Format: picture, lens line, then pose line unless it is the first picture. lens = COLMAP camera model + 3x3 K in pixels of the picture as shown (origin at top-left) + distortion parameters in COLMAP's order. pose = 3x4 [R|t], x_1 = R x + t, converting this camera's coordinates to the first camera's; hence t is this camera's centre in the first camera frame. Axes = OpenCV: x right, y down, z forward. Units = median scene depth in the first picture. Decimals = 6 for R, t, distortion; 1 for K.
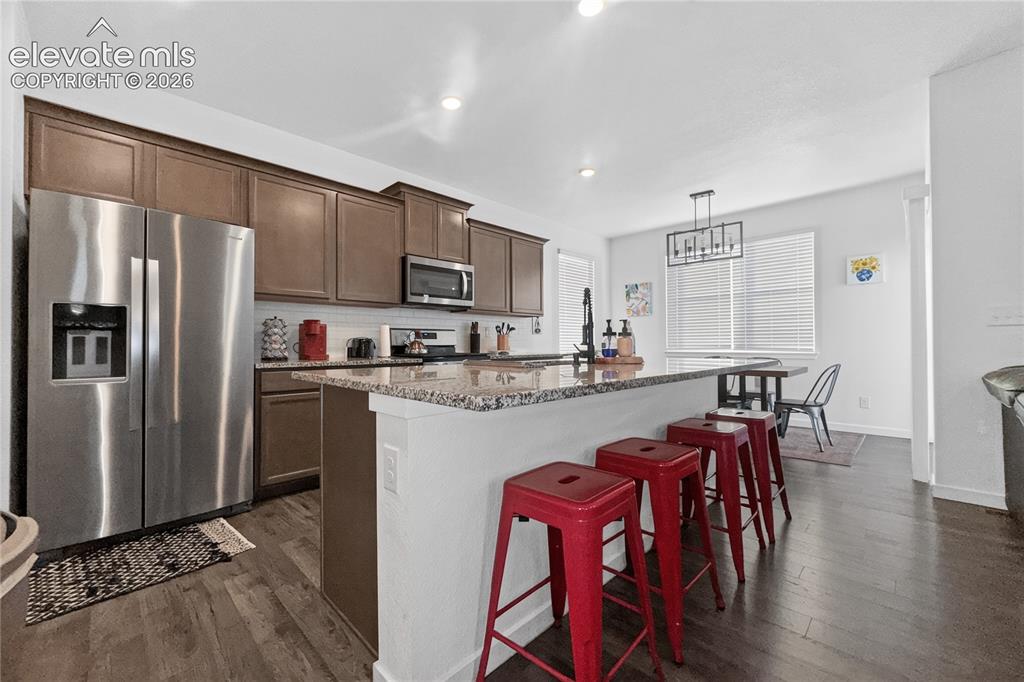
lens RADIAL K [[413.3, 0, 512.0], [0, 413.3, 341.0], [0, 0, 1]] dist [0.000317, -0.000103]
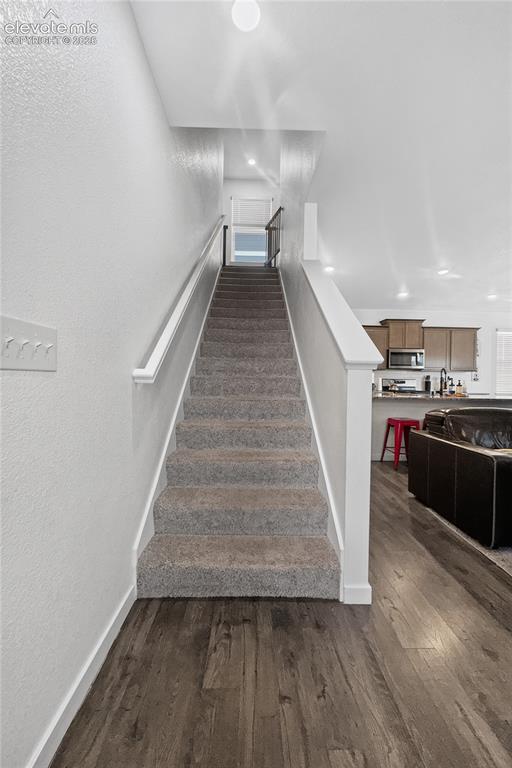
lens RADIAL K [[304.3, 0, 256.0], [0, 304.3, 384.0], [0, 0, 1]] dist [-0.006597, -0.000688]
pose [[0.722643, 0.024721, -0.690779, 0.333090], [-0.014817, 0.999685, 0.020275, -0.022255], [0.691063, -0.004416, 0.722781, -0.656817]]
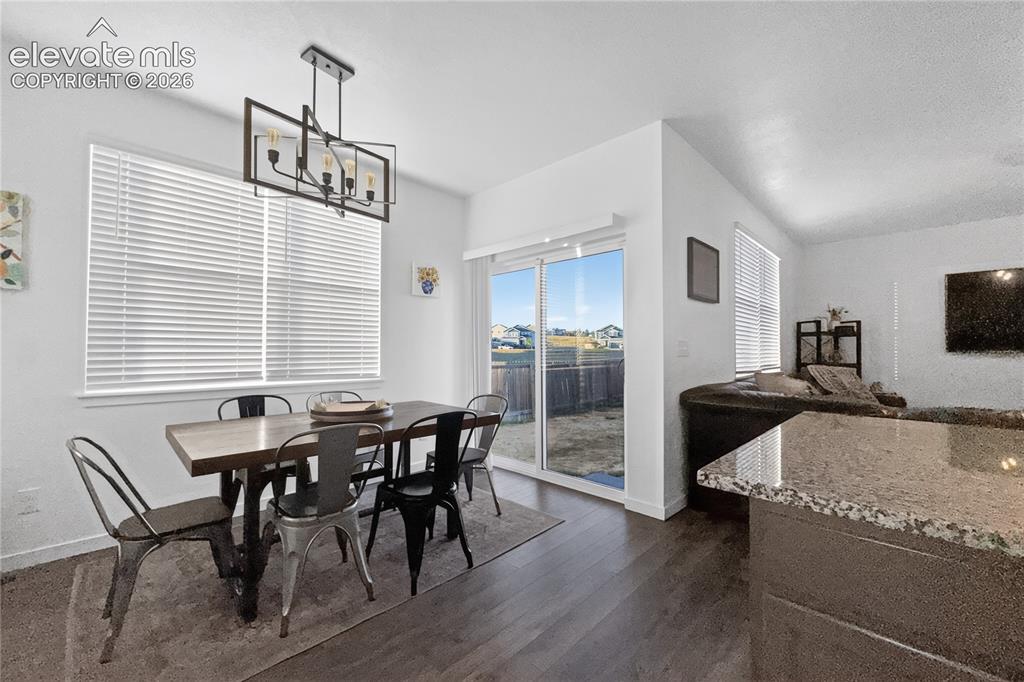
lens RADIAL K [[405.7, 0, 512.0], [0, 405.7, 341.0], [0, 0, 1]] dist [-0.006597, -0.000688]
pose [[-0.013290, 0.025271, 0.999592, -0.000802], [-0.014371, 0.999572, -0.025462, -0.026664], [-0.999808, -0.014704, -0.012921, 0.834813]]
